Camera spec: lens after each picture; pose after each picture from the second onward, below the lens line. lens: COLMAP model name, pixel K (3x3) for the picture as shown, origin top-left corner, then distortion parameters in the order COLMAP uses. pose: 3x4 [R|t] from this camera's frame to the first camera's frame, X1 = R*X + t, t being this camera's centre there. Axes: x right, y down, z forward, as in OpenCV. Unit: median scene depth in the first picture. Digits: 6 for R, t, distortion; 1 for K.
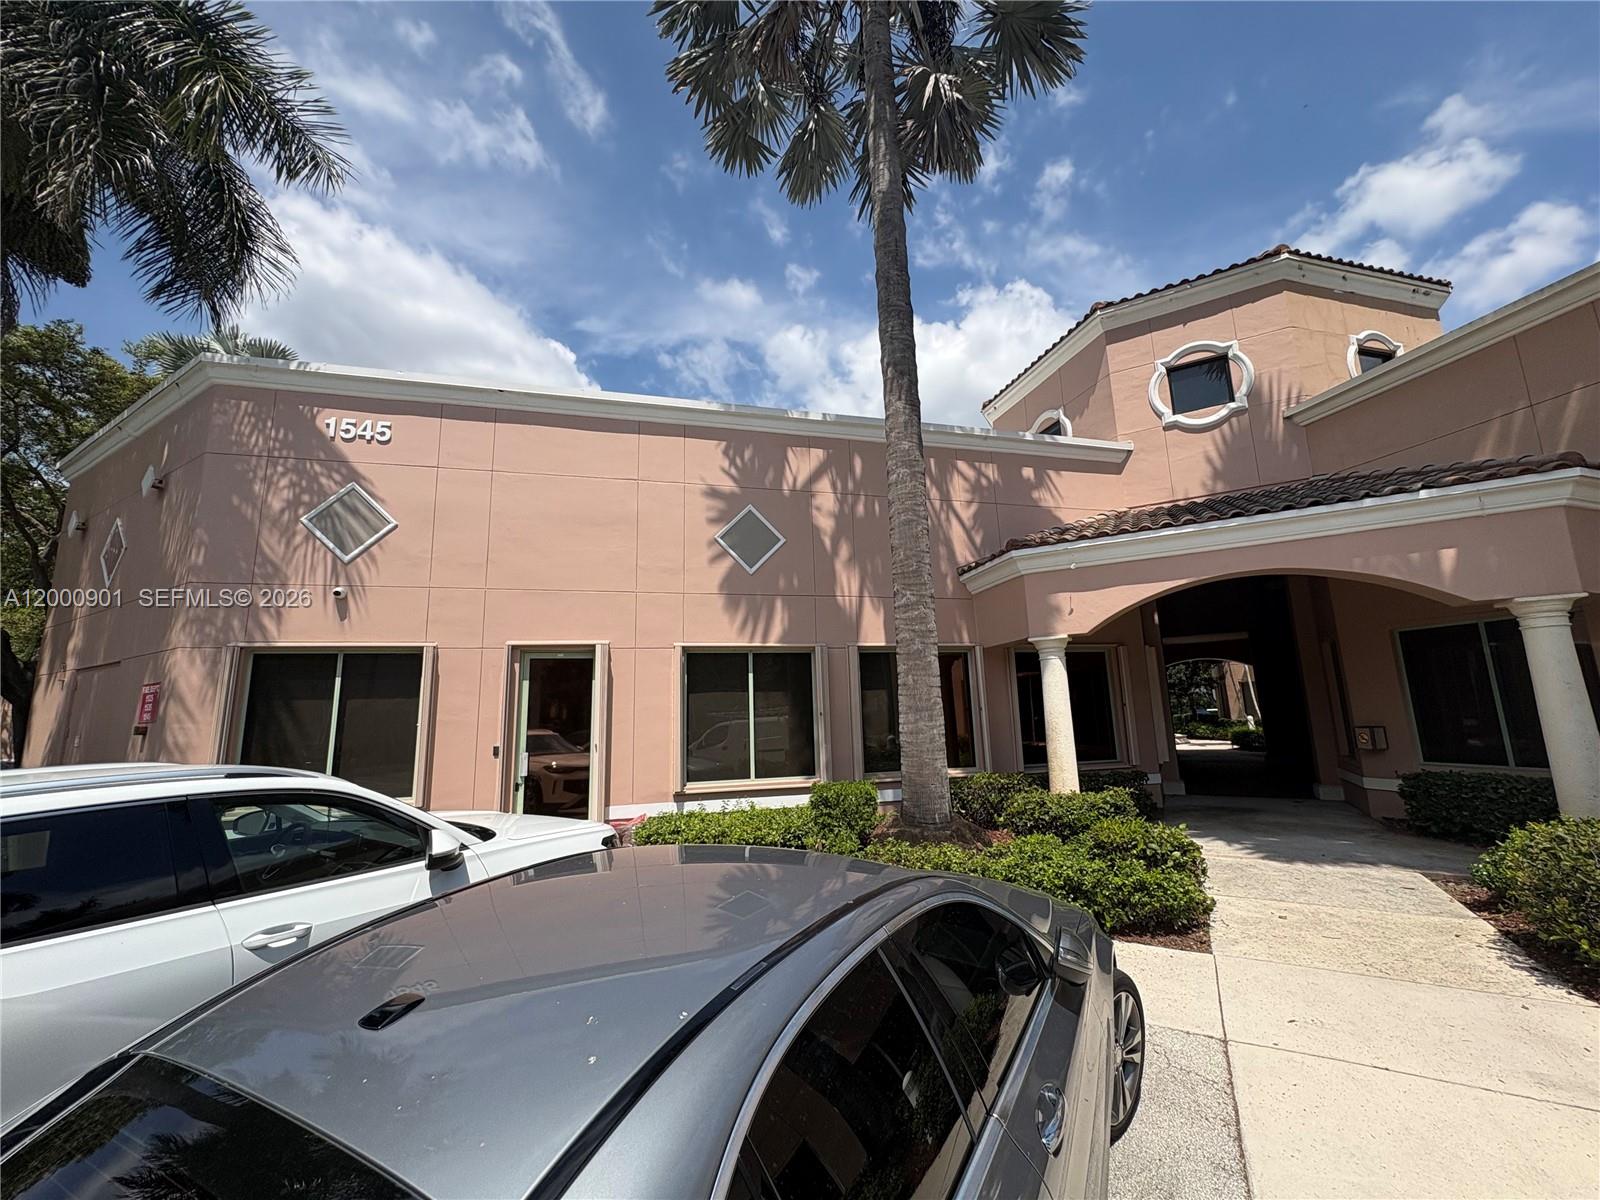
lens RADIAL K [[635.5, 0, 800.0], [0, 635.5, 600.0], [0, 0, 1]] dist [0.001064, 0.000066]
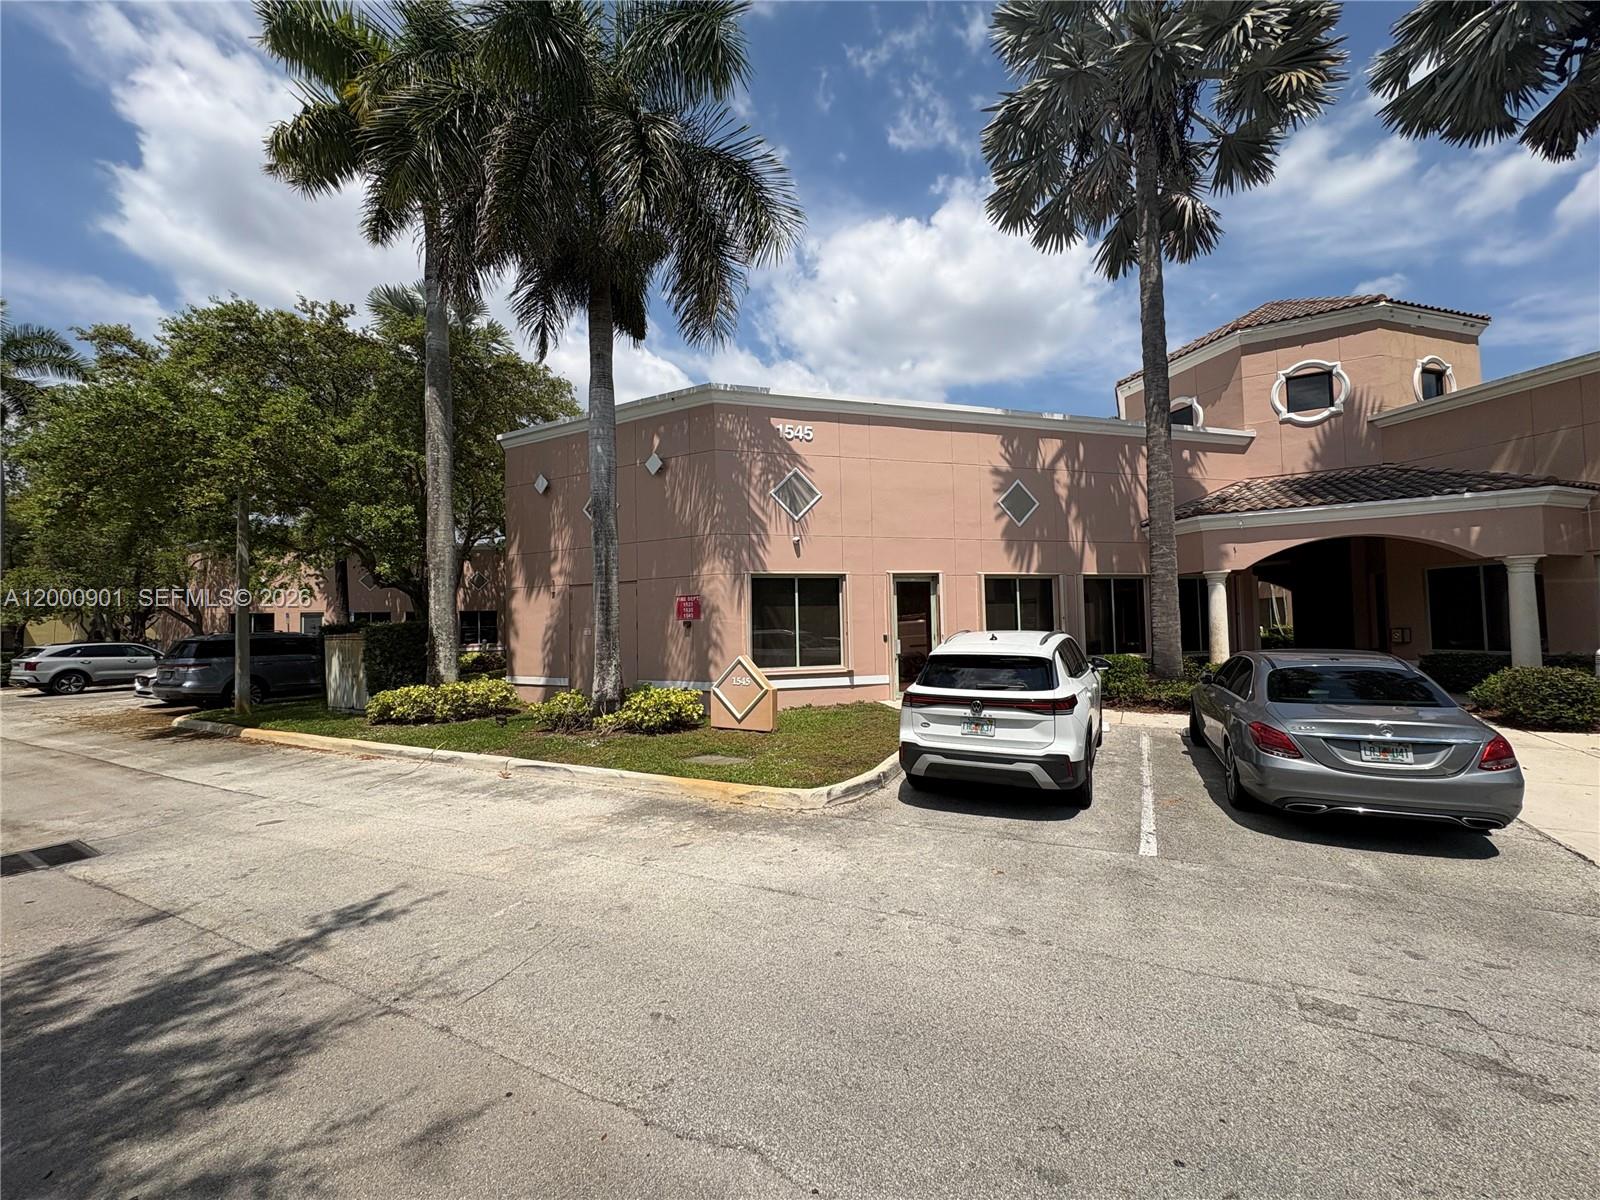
lens RADIAL K [[639.1, 0, 800.0], [0, 639.1, 600.0], [0, 0, 1]] dist [-0.000326, -0.000141]
pose [[0.999413, 0.008981, 0.033046, -0.619011], [-0.013318, 0.990965, 0.133460, -0.061398], [-0.031549, -0.133822, 0.990503, -0.491179]]
